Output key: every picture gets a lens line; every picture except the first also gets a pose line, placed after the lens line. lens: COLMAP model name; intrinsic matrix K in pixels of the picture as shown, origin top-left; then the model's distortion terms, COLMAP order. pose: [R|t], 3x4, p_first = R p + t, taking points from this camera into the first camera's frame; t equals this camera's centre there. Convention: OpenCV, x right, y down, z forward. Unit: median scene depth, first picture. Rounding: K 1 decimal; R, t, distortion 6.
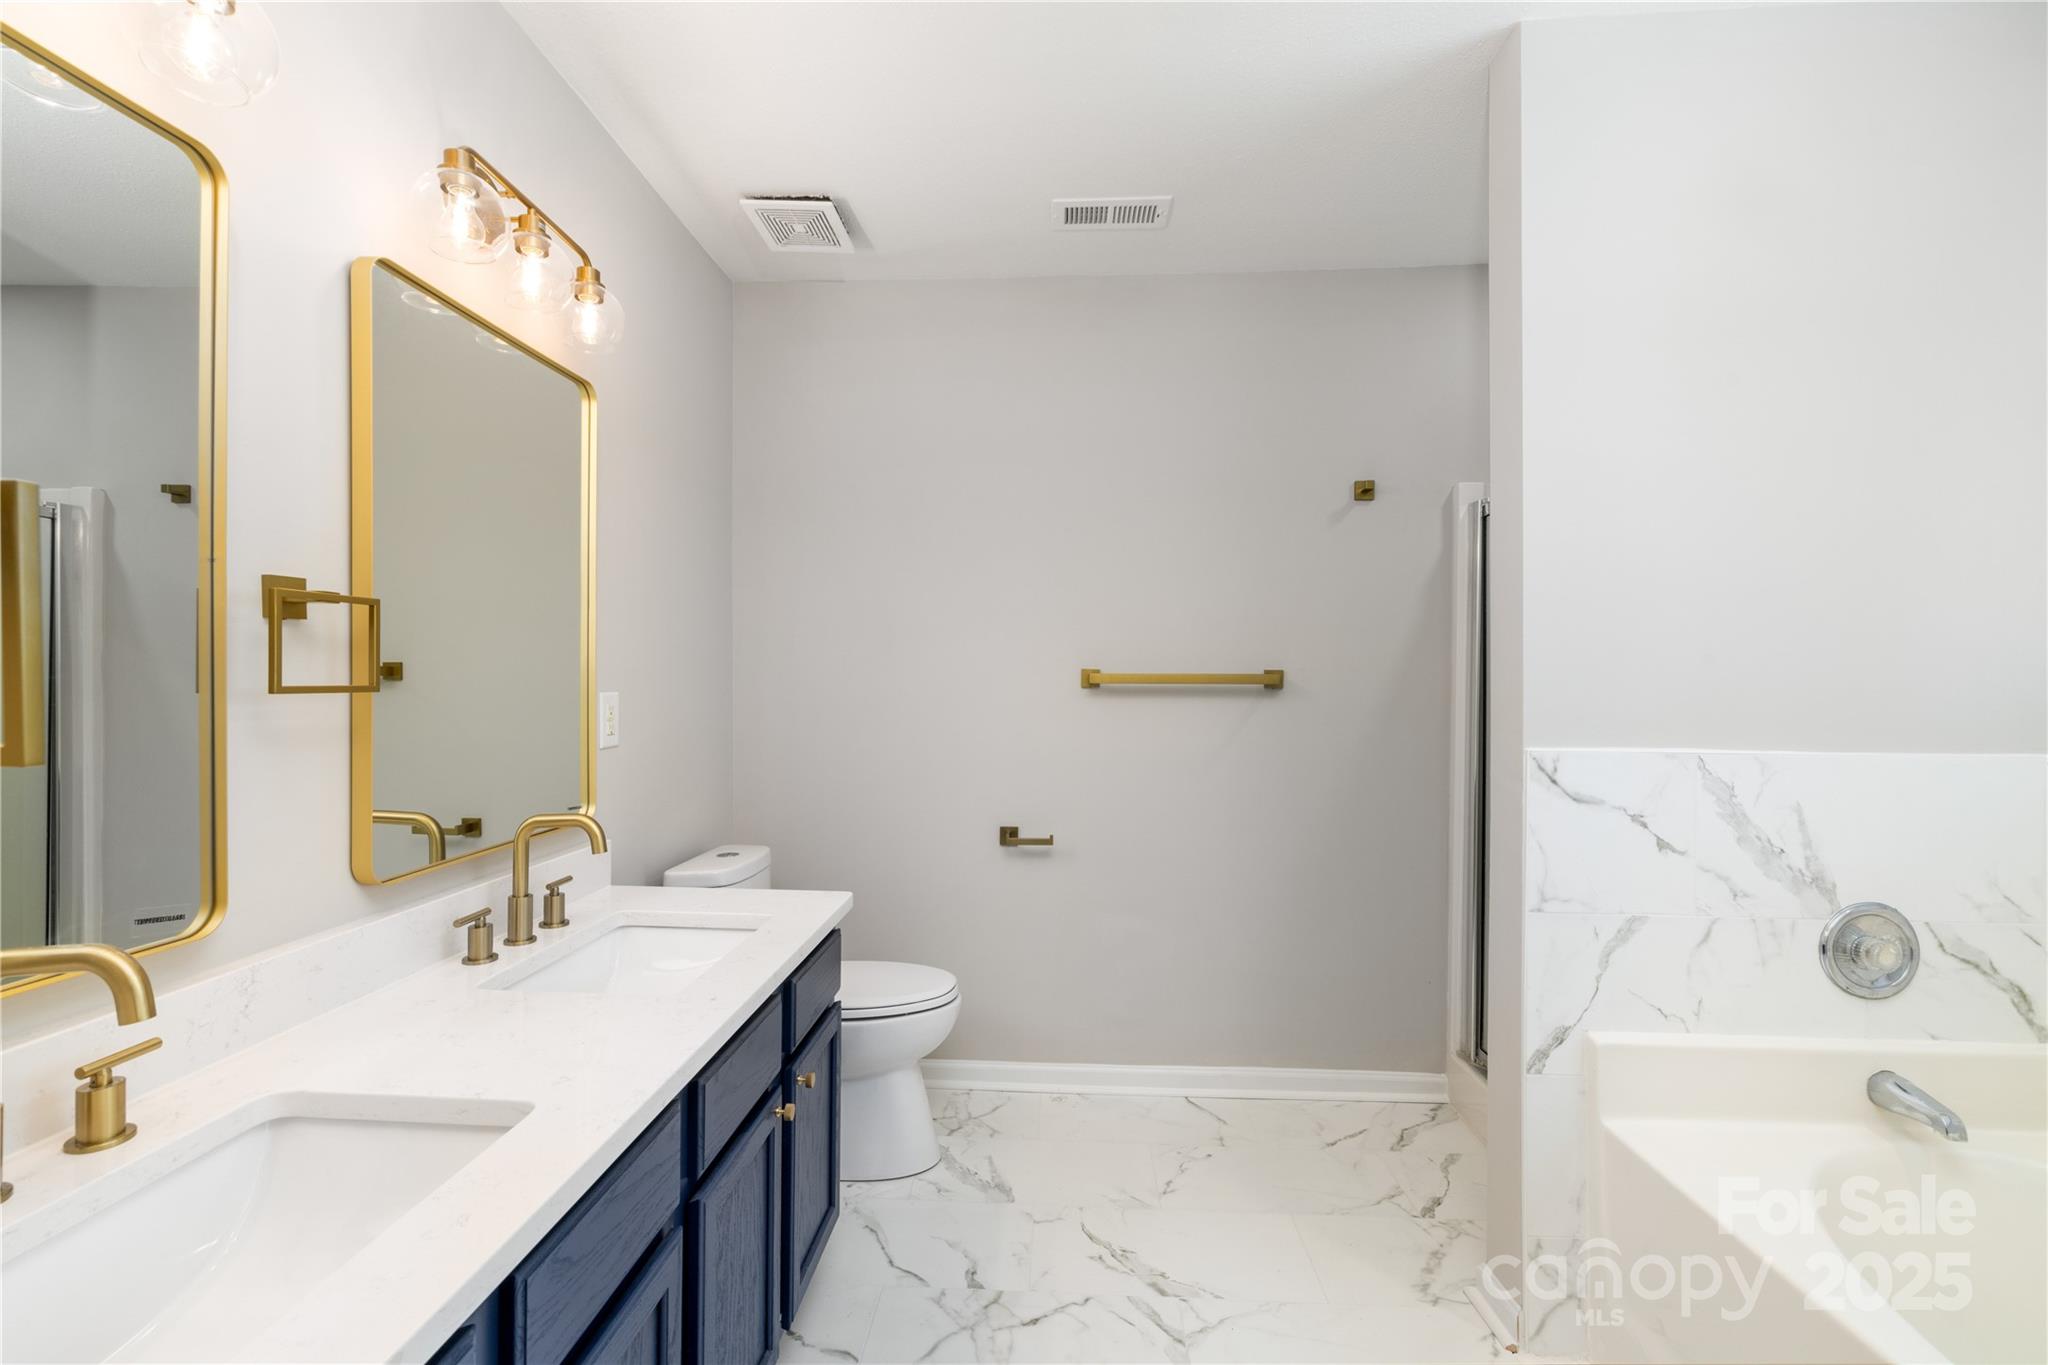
lens RADIAL K [[891.6, 0, 1023.7], [0, 891.6, 683.0], [0, 0, 1]] dist [-0.006074, 0.000818]
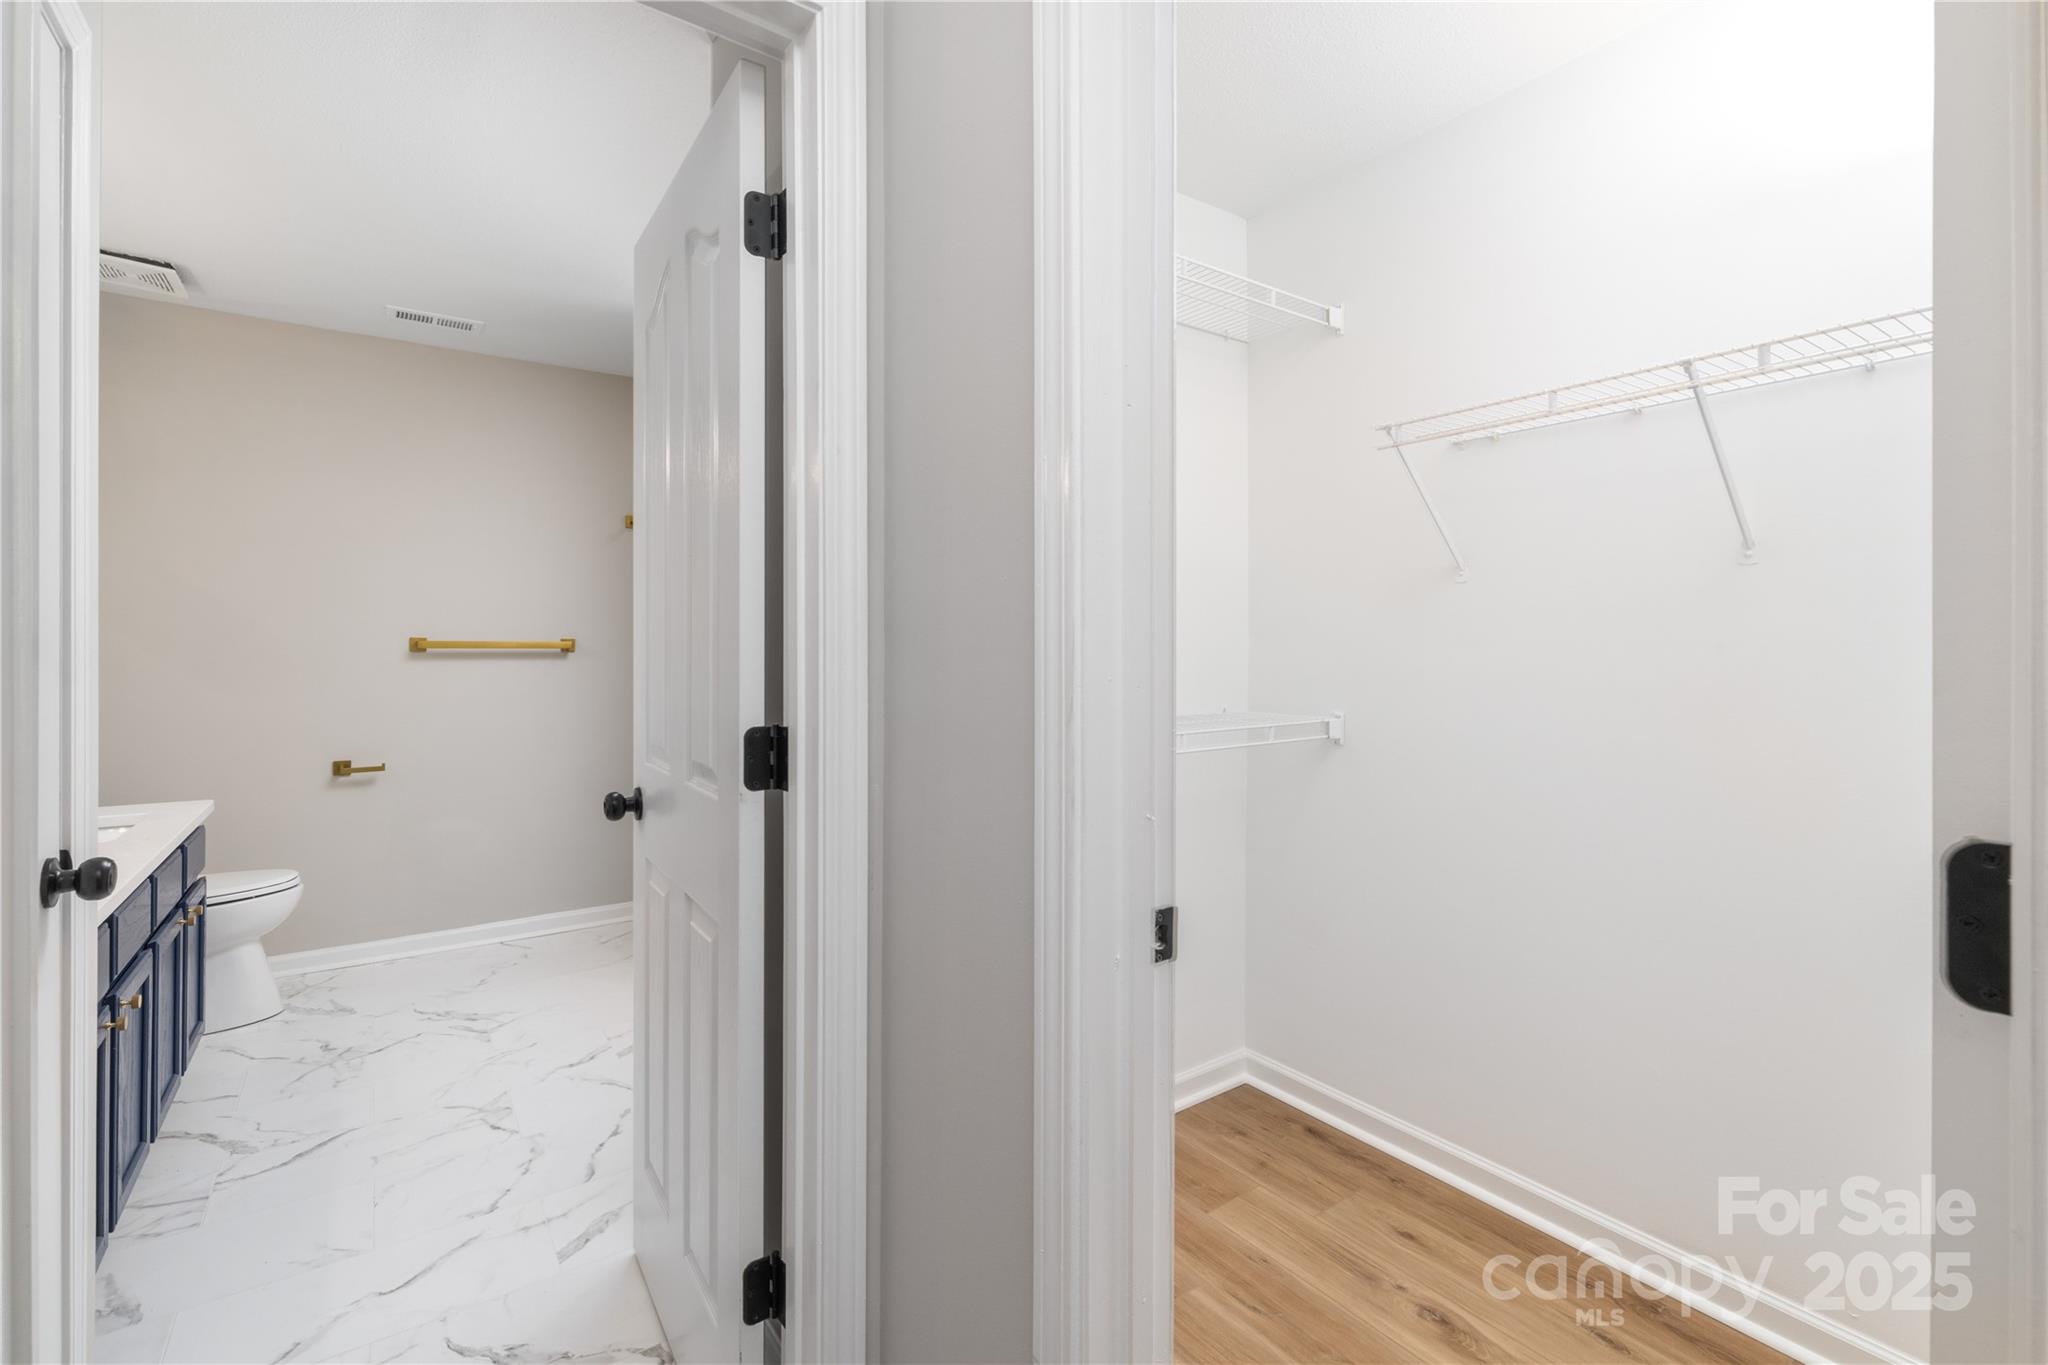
lens RADIAL K [[891.6, 0, 1026.7], [0, 891.6, 646.4], [0, 0, 1]] dist [-0.006074, 0.000818]
pose [[0.777670, -0.002285, 0.628668, -0.064744], [0.002718, 0.999996, 0.000273, -0.000933], [-0.628667, 0.001496, 0.777674, -0.740691]]
